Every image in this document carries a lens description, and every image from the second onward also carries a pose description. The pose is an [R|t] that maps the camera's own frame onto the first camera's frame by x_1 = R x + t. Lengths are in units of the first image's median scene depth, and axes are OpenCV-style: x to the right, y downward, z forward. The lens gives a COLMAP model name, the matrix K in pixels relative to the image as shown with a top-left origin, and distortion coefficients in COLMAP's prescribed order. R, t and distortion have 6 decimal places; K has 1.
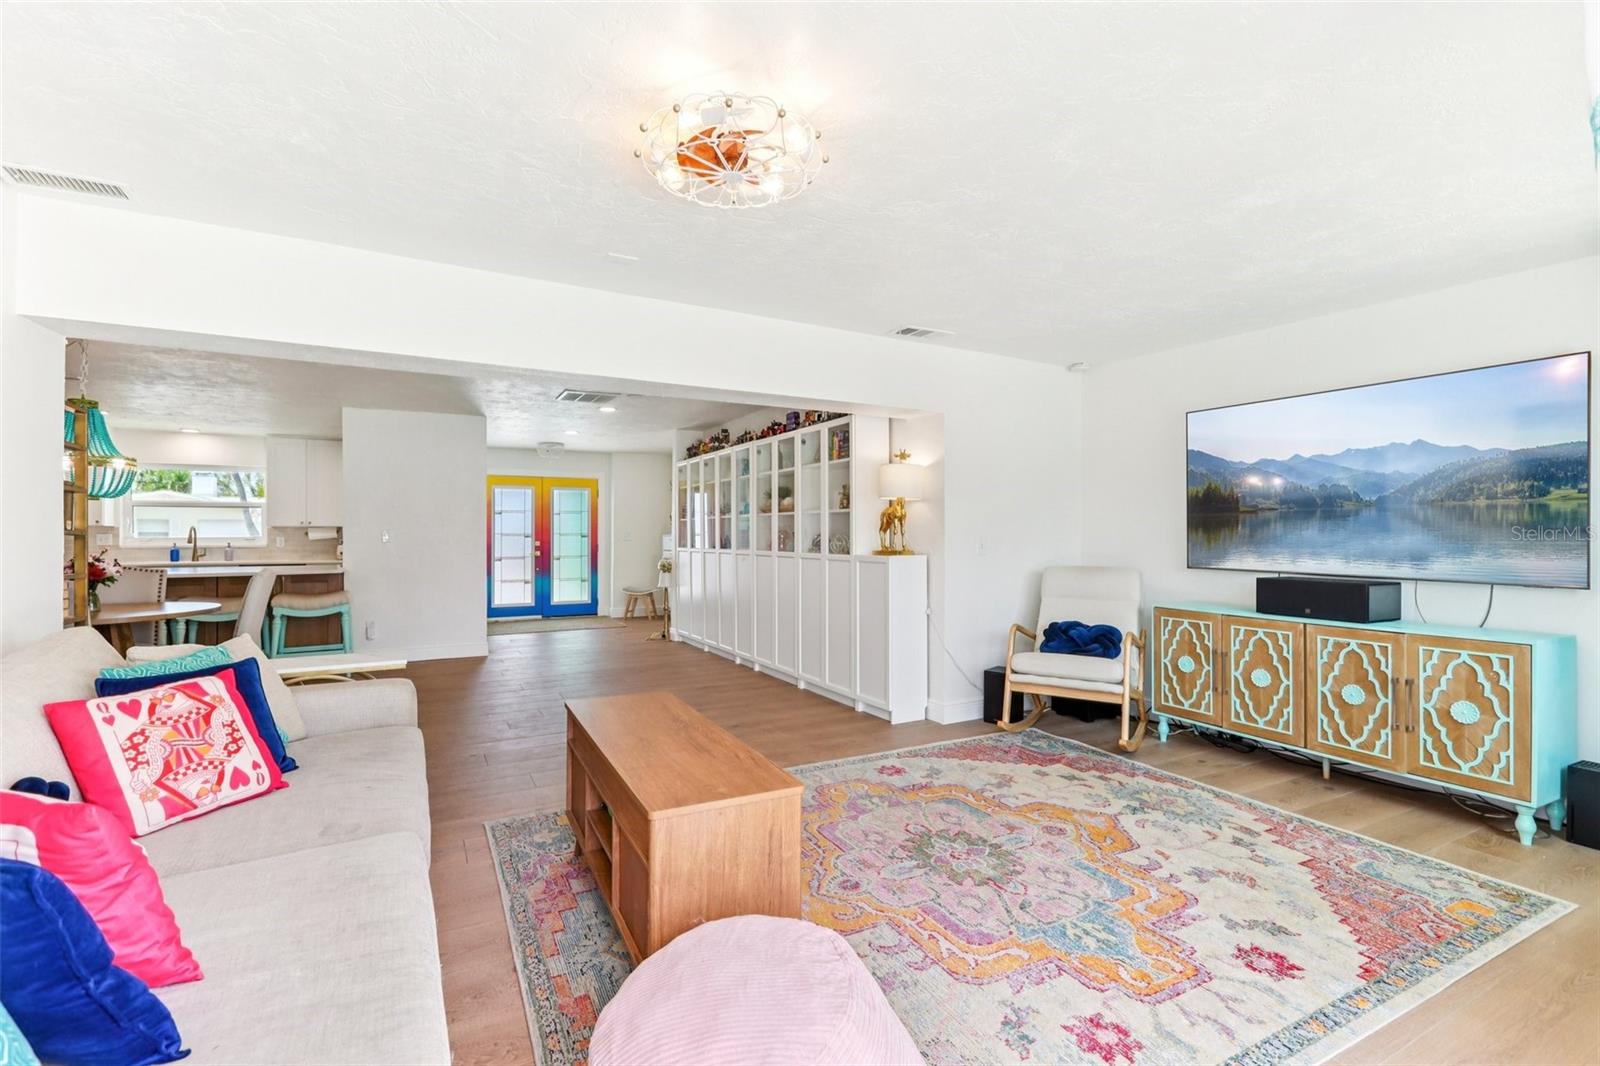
lens RADIAL K [[715.7, 0, 814.0], [0, 715.7, 535.8], [0, 0, 1]] dist [-0.002842, 0.002589]
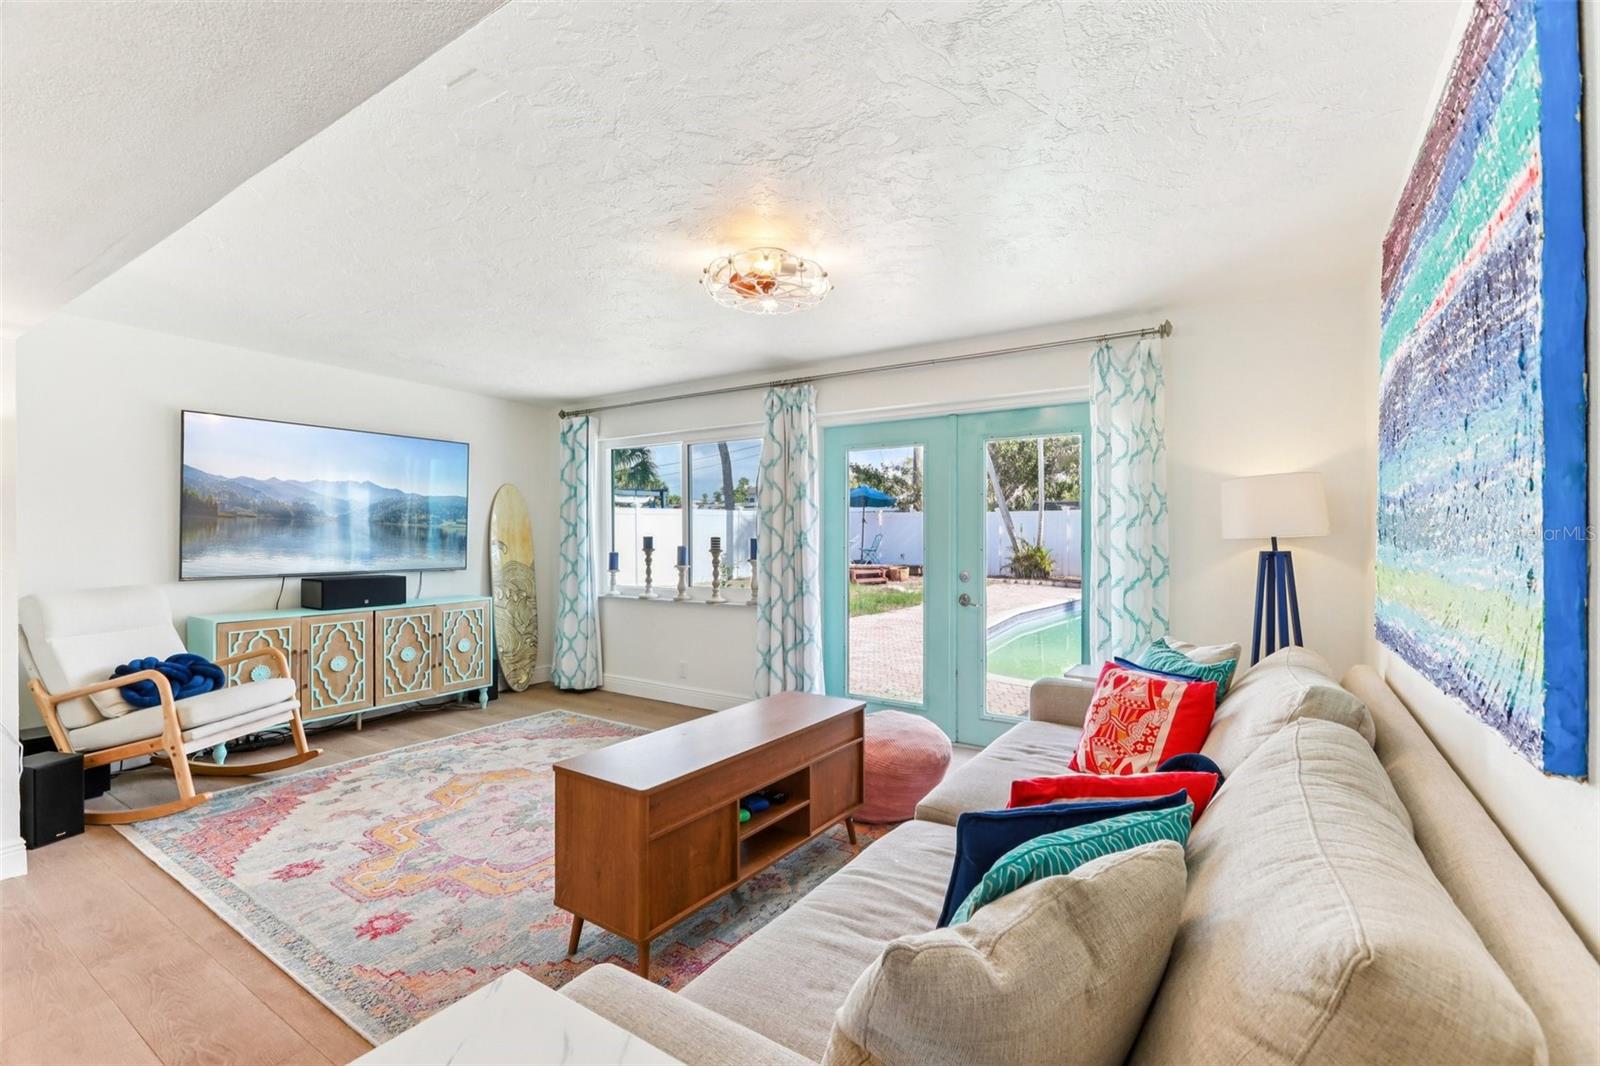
lens RADIAL K [[715.7, 0, 794.5], [0, 715.7, 531.9], [0, 0, 1]] dist [-0.002842, 0.002589]
pose [[-0.466675, -0.000149, 0.884429, -0.809376], [0.001907, 0.999997, 0.001175, -0.018065], [-0.884427, 0.002235, -0.466673, 0.932197]]
